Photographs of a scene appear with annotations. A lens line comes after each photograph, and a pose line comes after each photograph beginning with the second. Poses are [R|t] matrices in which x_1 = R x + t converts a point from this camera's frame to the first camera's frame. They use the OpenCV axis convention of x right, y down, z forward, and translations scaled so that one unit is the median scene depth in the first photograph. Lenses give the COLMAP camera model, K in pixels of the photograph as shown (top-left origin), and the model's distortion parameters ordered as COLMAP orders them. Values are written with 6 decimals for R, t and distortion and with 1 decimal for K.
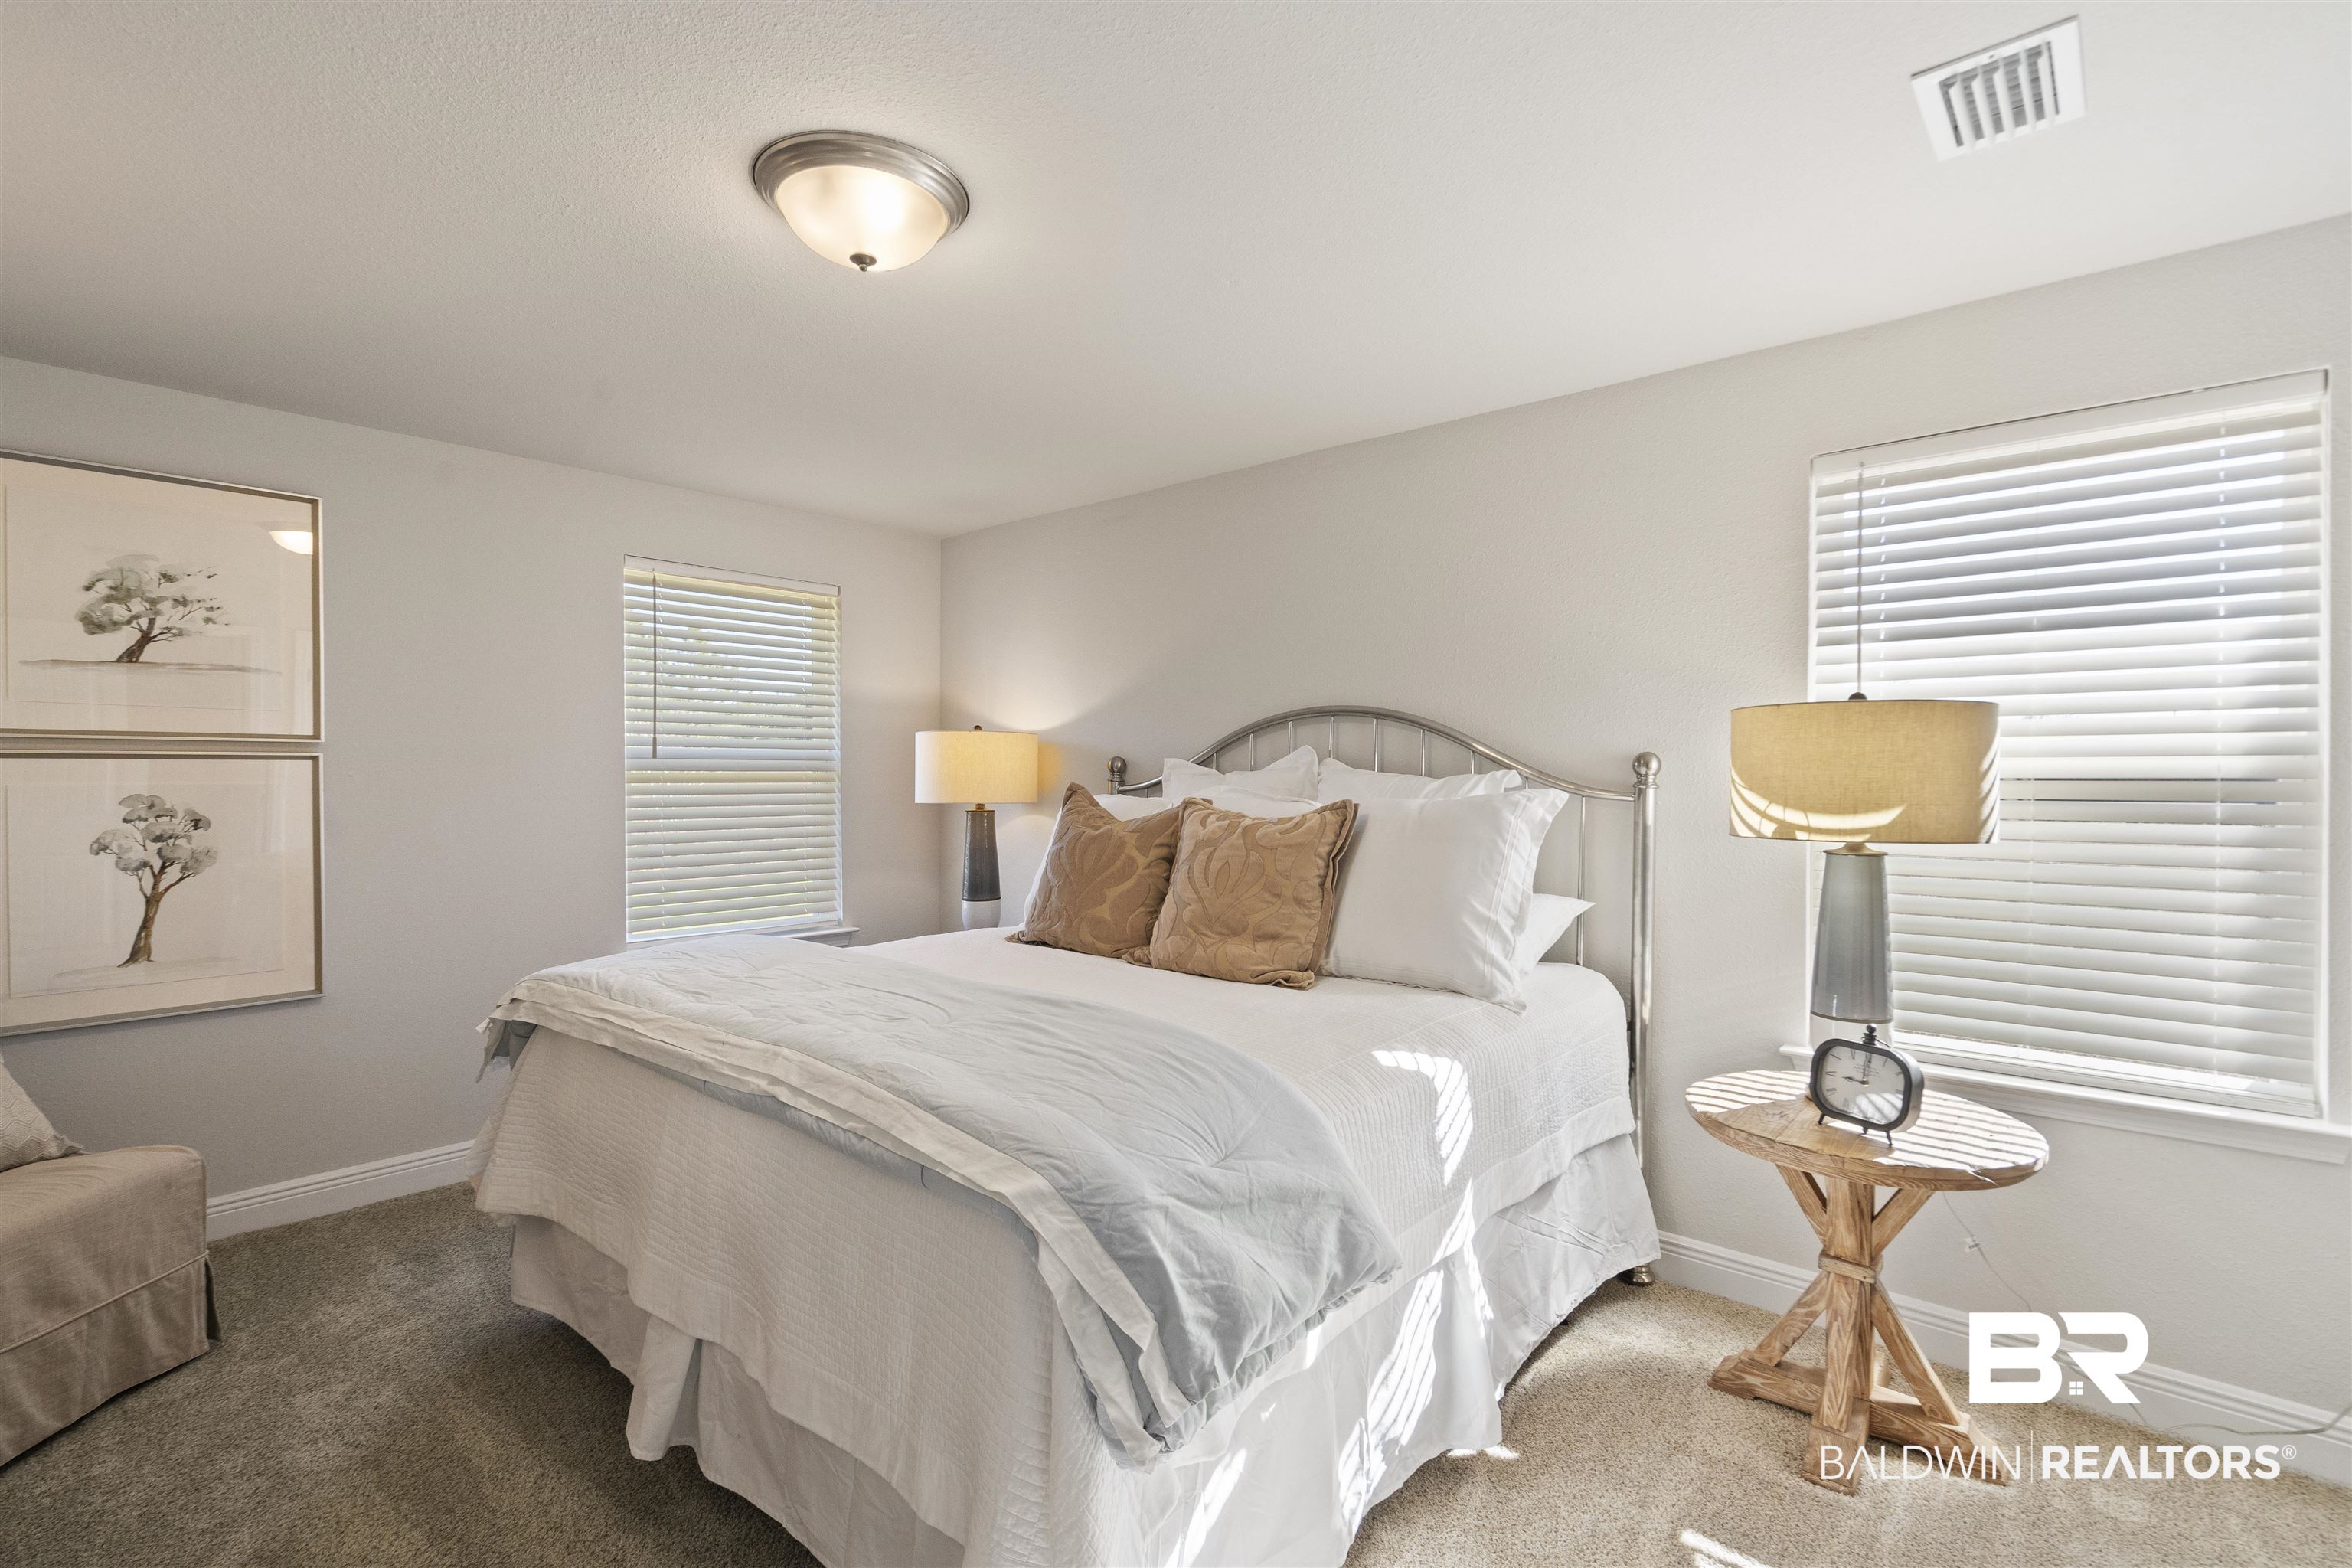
lens RADIAL K [[1068.9, 0, 1186.0], [0, 1068.9, 776.9], [0, 0, 1]] dist [-0.001701, 0.000127]
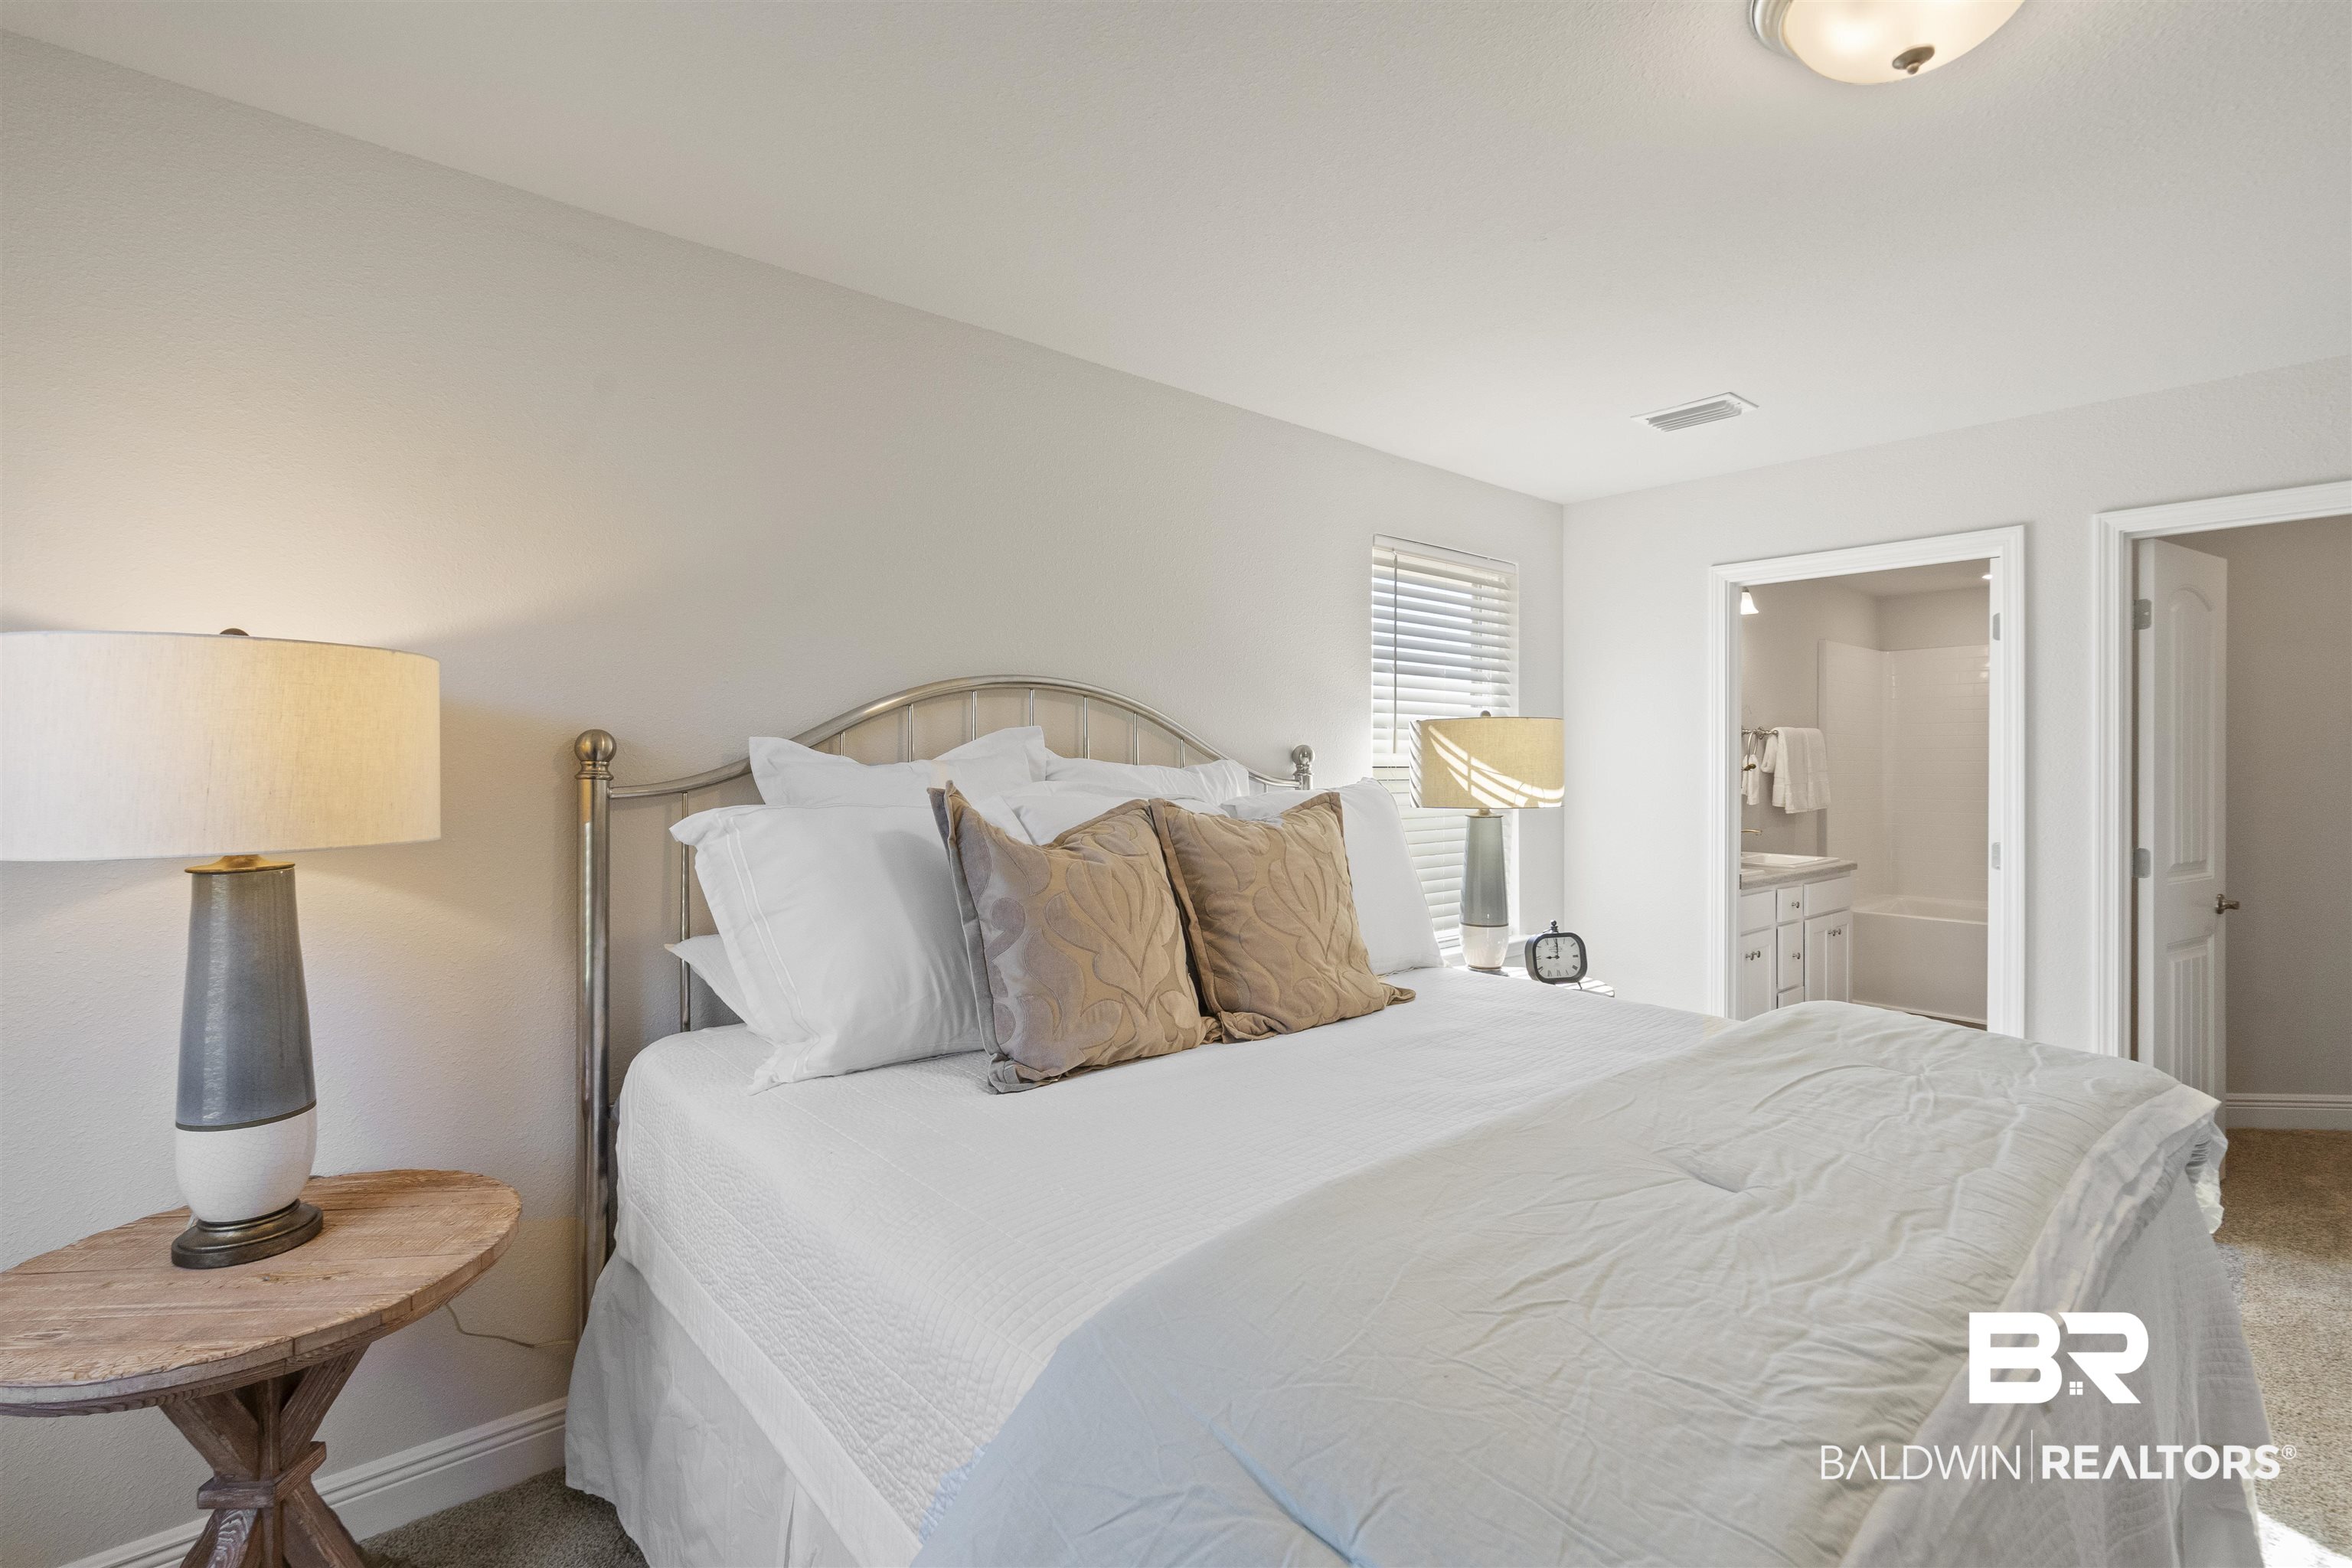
lens RADIAL K [[1068.9, 0, 1186.0], [0, 1068.9, 776.9], [0, 0, 1]] dist [-0.001701, 0.000127]
pose [[0.132992, -0.003251, 0.991112, -0.935407], [0.009700, 0.999951, 0.001978, 0.007609], [-0.991070, 0.009351, 0.133017, 1.225916]]
